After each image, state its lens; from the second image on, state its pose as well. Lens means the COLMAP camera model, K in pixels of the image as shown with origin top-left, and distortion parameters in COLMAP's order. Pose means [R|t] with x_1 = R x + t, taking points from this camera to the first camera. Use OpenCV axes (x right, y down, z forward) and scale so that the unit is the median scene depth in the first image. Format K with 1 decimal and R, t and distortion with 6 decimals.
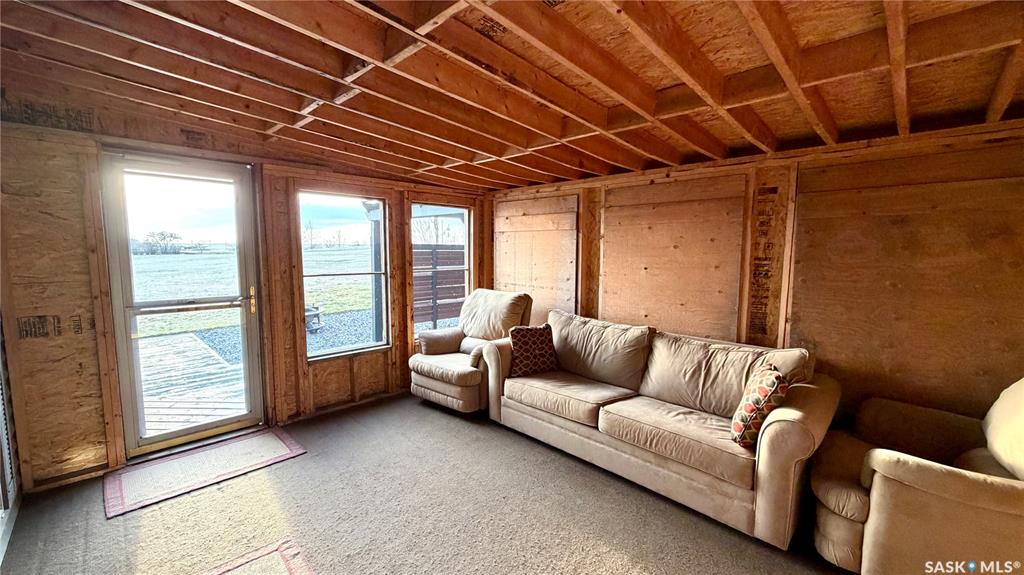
lens RADIAL K [[413.7, 0, 504.8], [0, 413.7, 289.7], [0, 0, 1]] dist [0.001218, -0.000369]
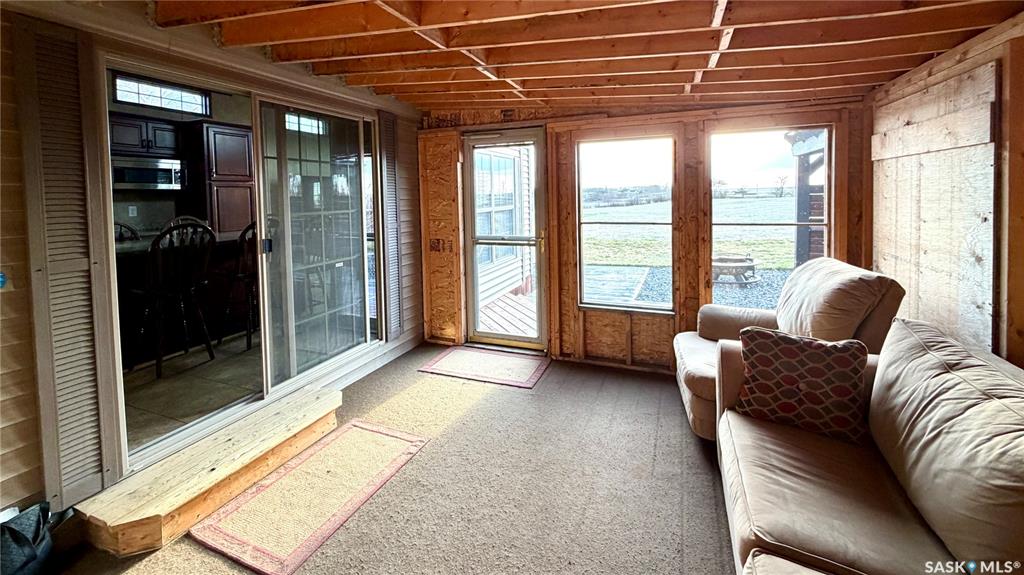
lens RADIAL K [[413.7, 0, 509.2], [0, 413.7, 208.7], [0, 0, 1]] dist [0.001218, -0.000369]
pose [[0.390567, 0.013532, -0.920475, 0.424534], [-0.069240, 0.997491, -0.014715, -0.043345], [0.917967, 0.069481, 0.390524, 0.448390]]
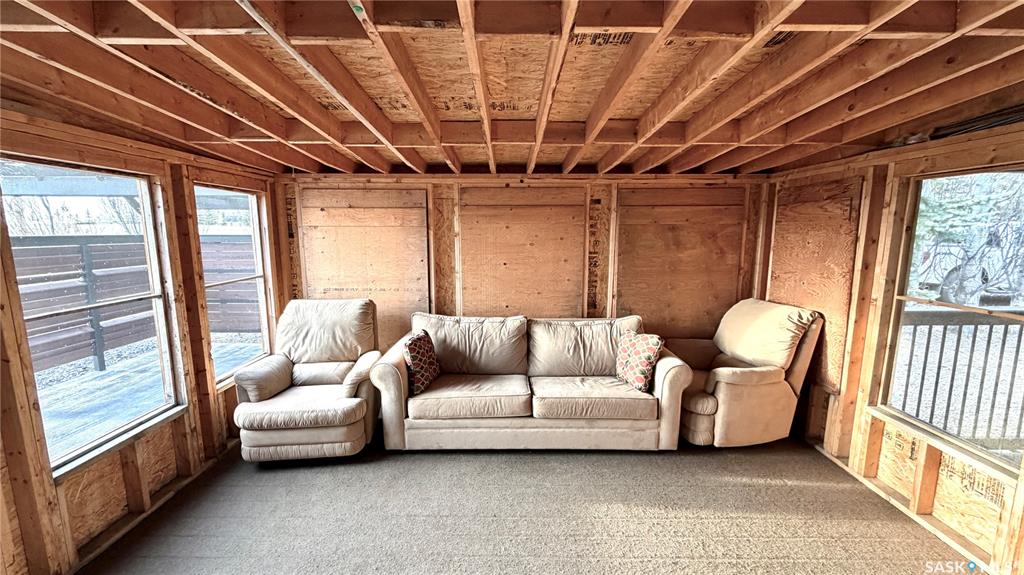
lens RADIAL K [[413.7, 0, 512.9], [0, 413.7, 289.8], [0, 0, 1]] dist [0.001218, -0.000369]
pose [[0.695405, -0.109799, 0.710181, -0.441686], [0.076135, 0.993953, 0.079121, -0.069496], [-0.714574, -0.000952, 0.699559, 0.217446]]
